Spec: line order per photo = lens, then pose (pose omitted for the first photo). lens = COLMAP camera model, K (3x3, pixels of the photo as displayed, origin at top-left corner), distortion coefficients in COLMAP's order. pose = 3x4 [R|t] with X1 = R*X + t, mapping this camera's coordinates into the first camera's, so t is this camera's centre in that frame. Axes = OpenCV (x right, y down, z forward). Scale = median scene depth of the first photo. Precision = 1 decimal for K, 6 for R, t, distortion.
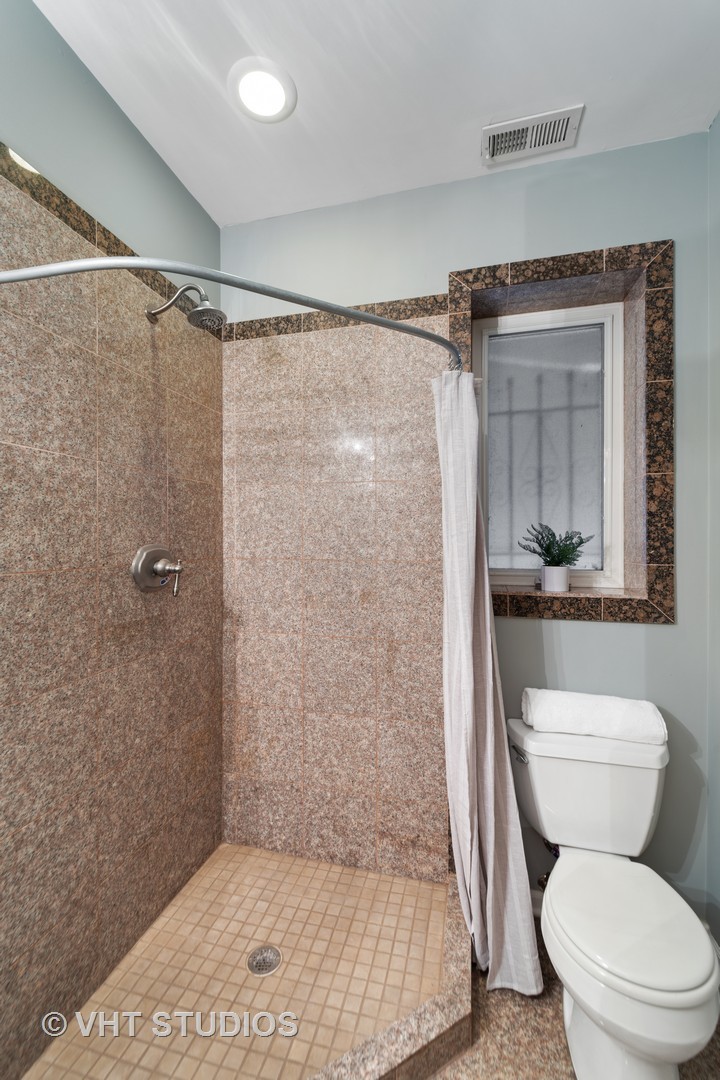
lens RADIAL K [[458.7, 0, 359.6], [0, 458.7, 540.9], [0, 0, 1]] dist [0.004016, 0.002032]
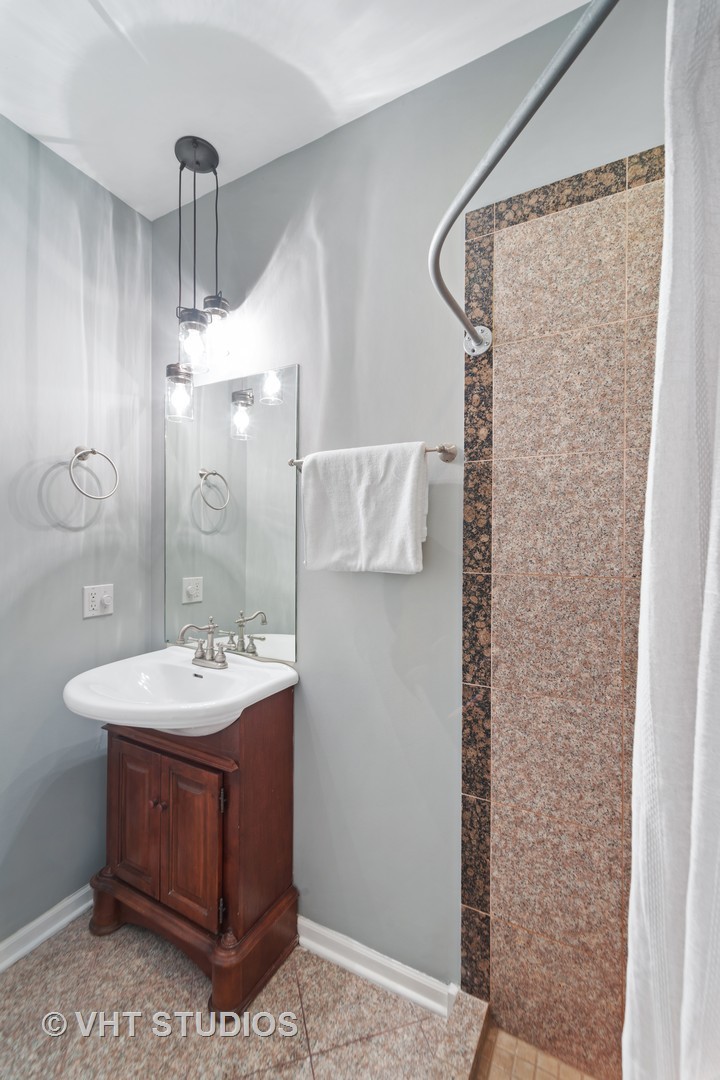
lens RADIAL K [[458.7, 0, 361.7], [0, 458.7, 540.8], [0, 0, 1]] dist [0.004016, 0.002032]
pose [[-0.229254, 0.000406, -0.973367, 0.376807], [-0.009636, 0.999950, 0.002686, -0.008134], [0.973319, 0.009995, -0.229239, 0.811583]]
